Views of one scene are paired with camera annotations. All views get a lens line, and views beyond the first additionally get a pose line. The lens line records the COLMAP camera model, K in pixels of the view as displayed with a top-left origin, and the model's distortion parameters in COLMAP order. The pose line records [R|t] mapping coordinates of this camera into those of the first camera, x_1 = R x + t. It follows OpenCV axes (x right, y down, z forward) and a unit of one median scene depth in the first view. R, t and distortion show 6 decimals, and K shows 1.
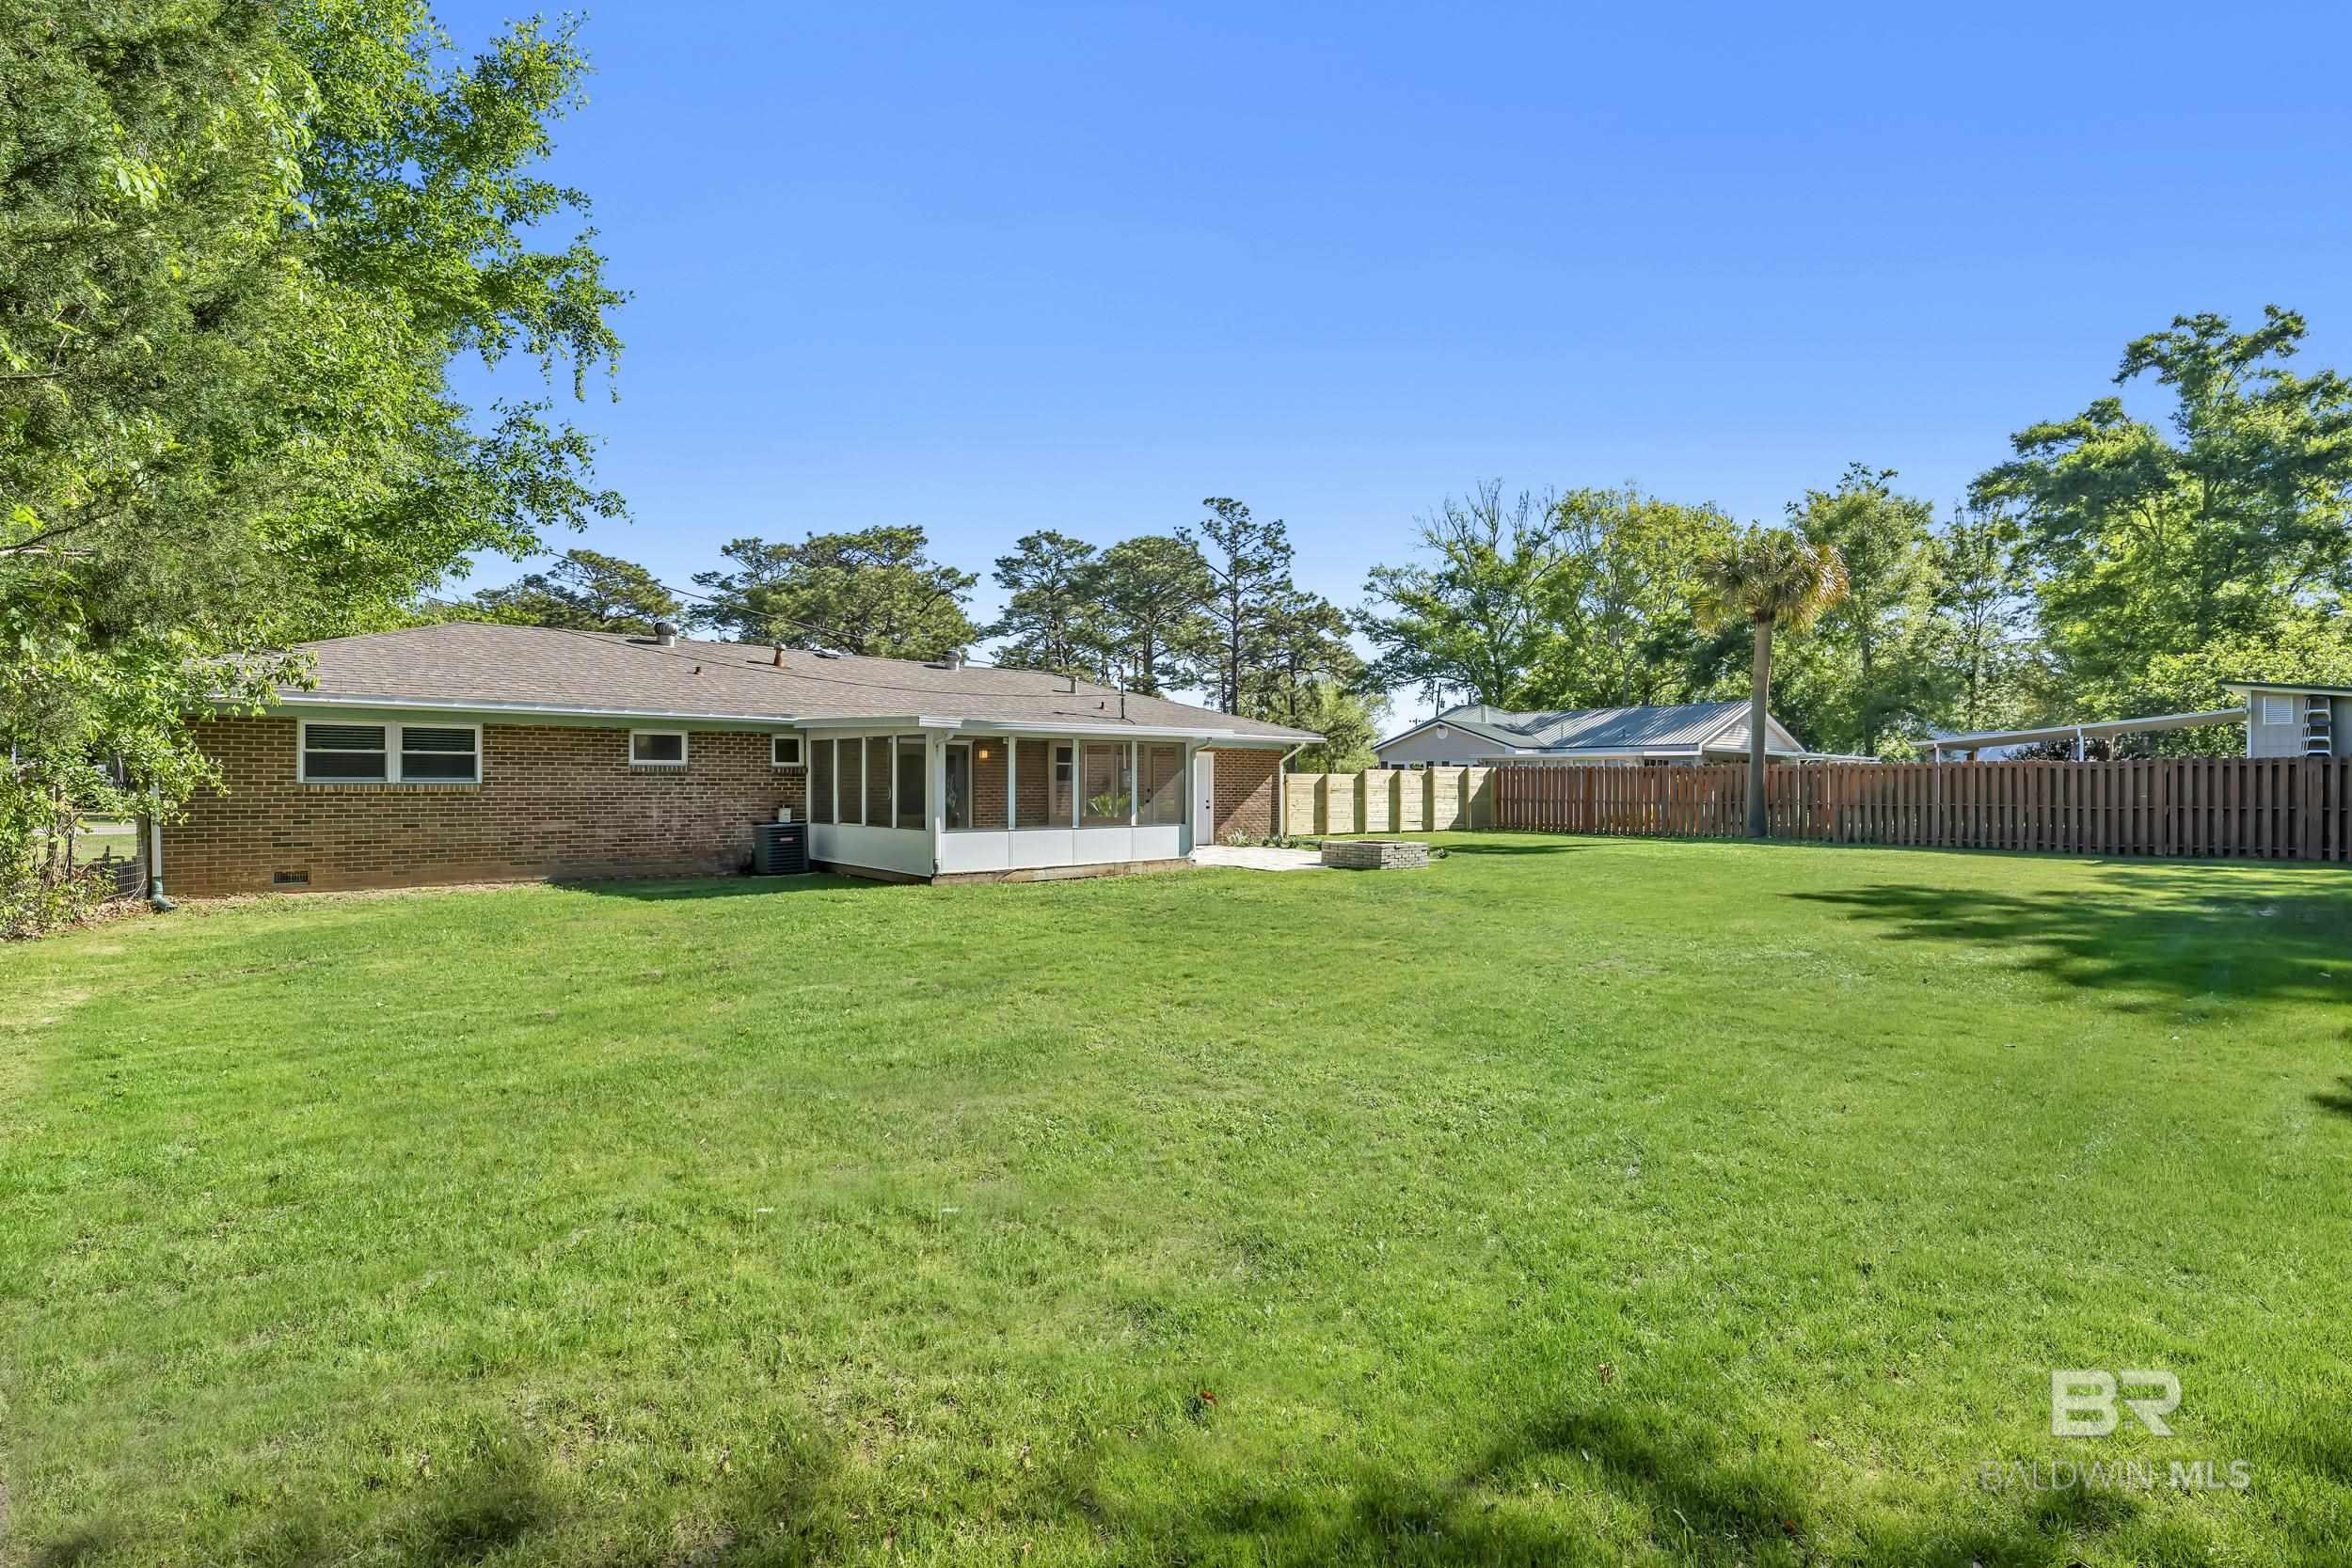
lens RADIAL K [[1115.8, 0, 1177.1], [0, 1115.8, 779.7], [0, 0, 1]] dist [0.021416, -0.000026]
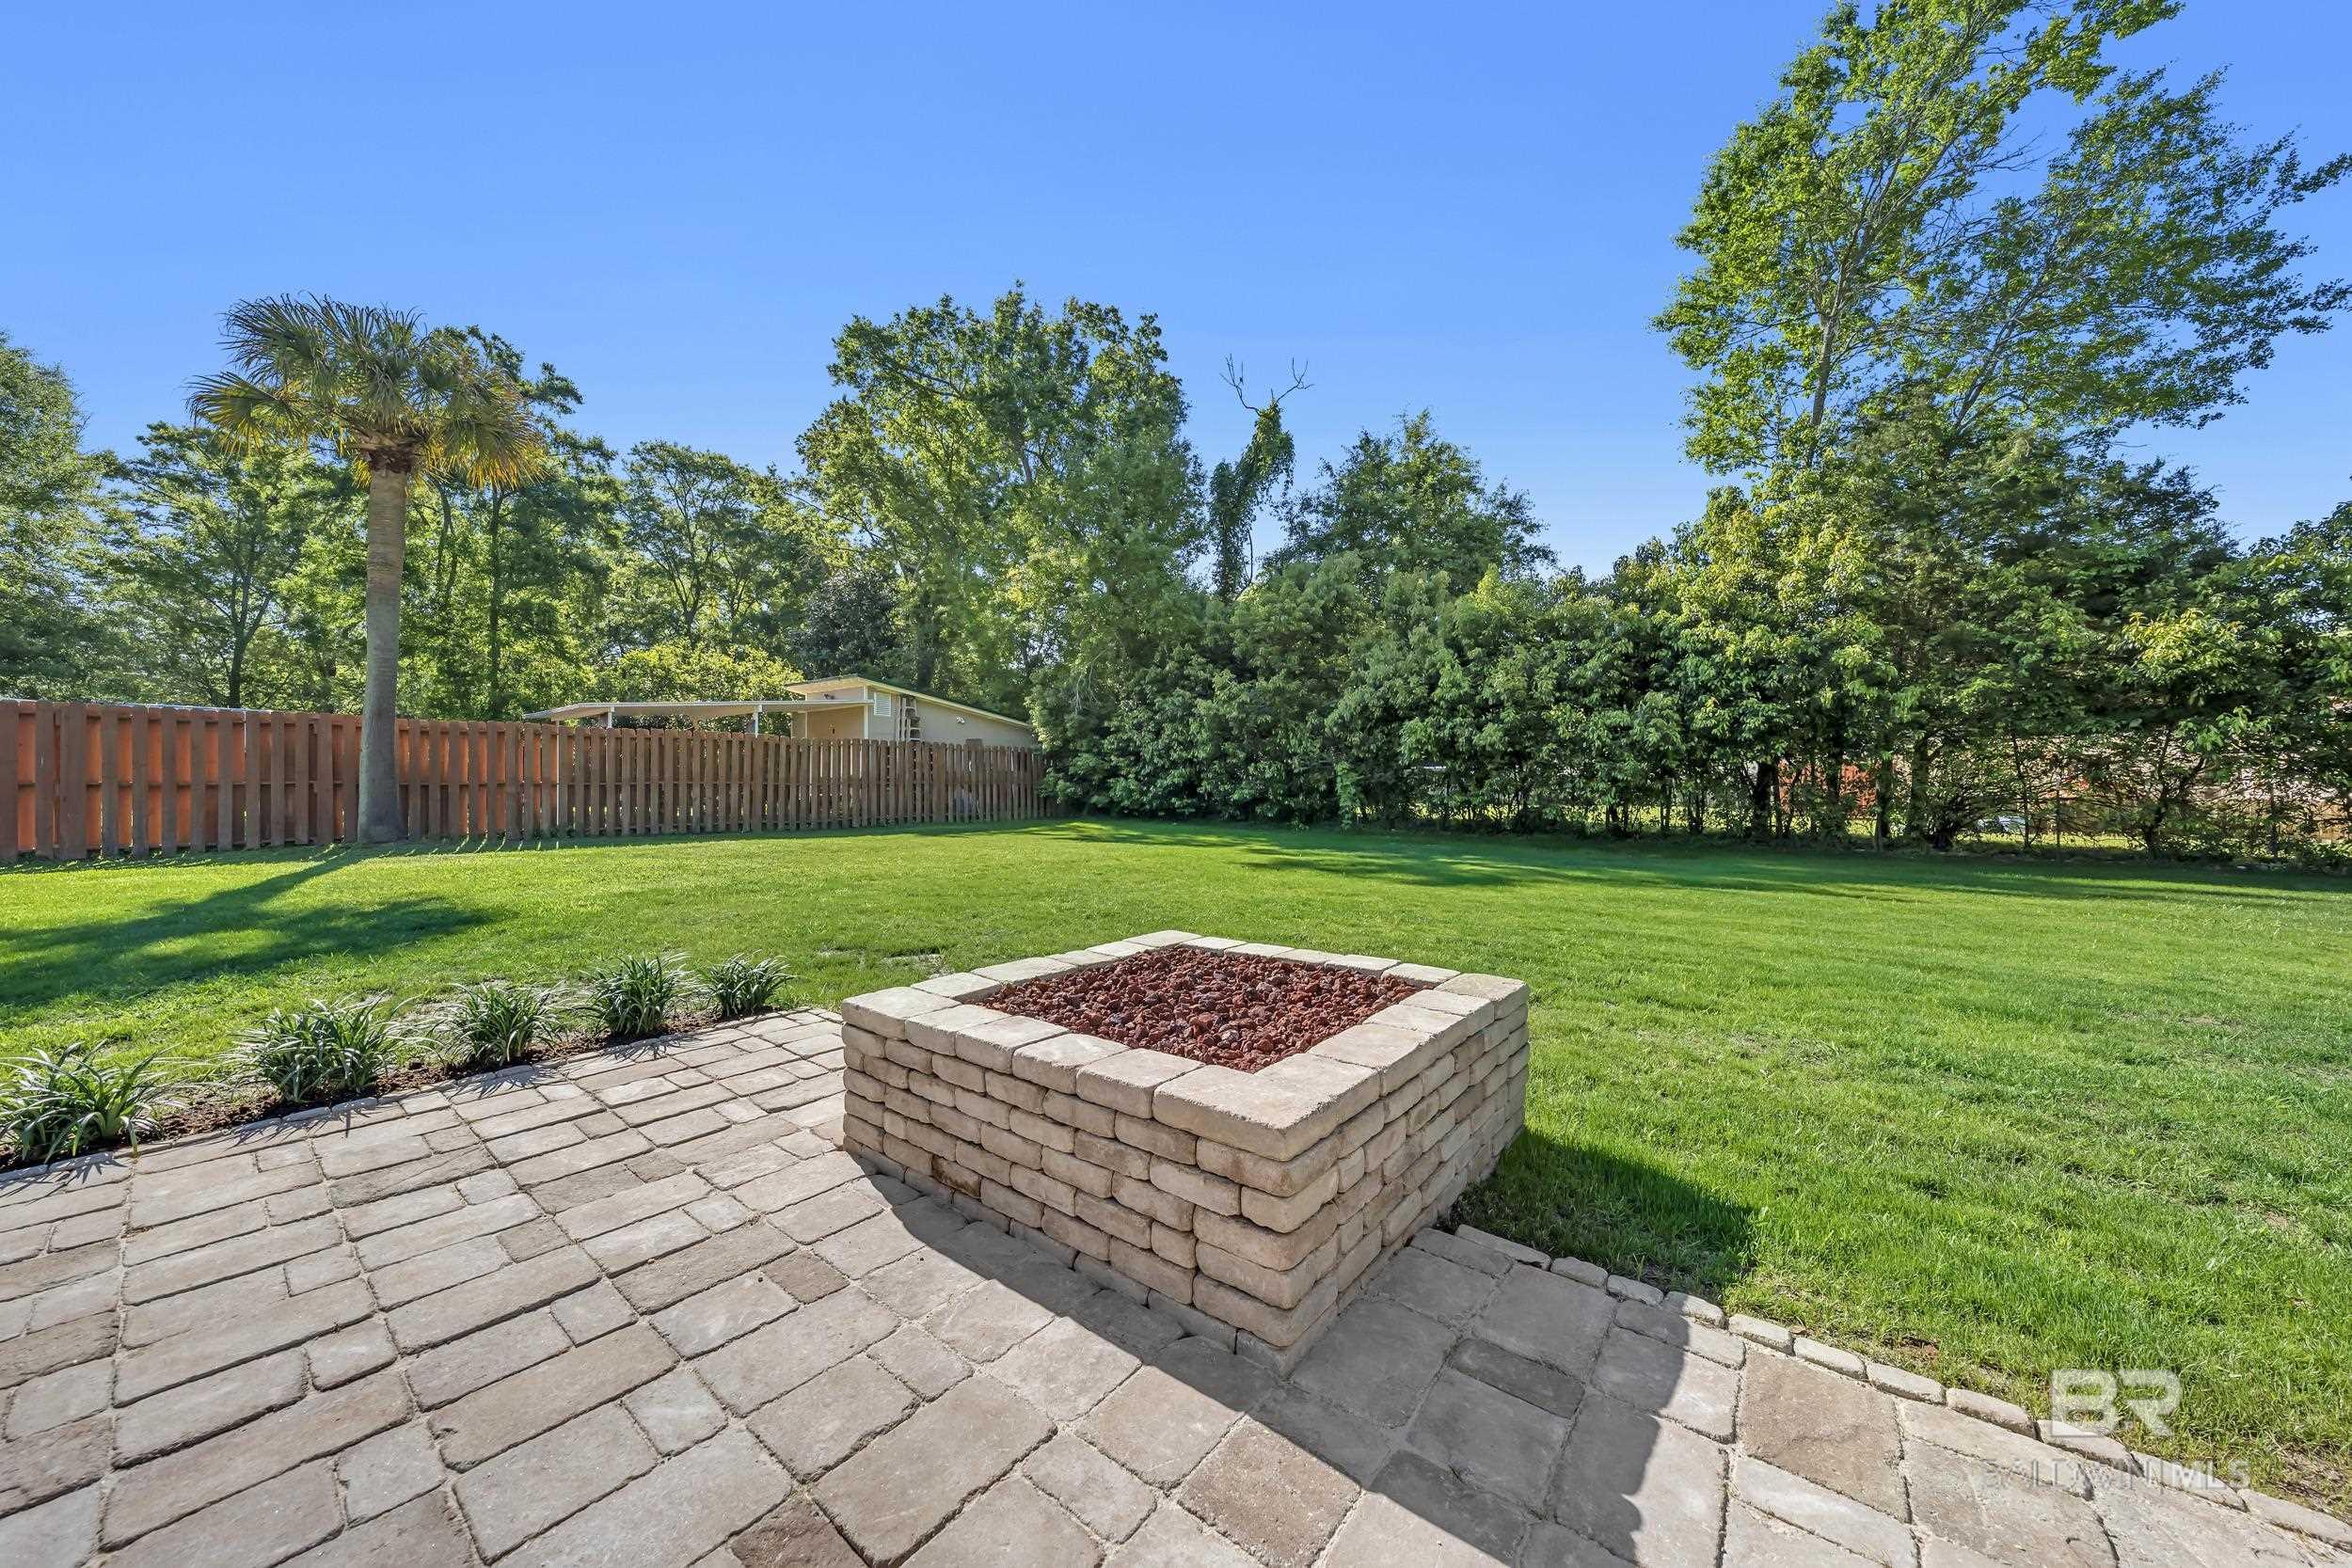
lens RADIAL K [[849.1, 0, 1169.3], [0, 849.1, 783.9], [0, 0, 1]] dist [0.011133, 0.000051]
pose [[-0.100333, -0.002827, 0.994950, 0.042915], [0.001217, 0.999995, 0.002965, 0.022335], [-0.994953, 0.001509, -0.100329, 0.745638]]
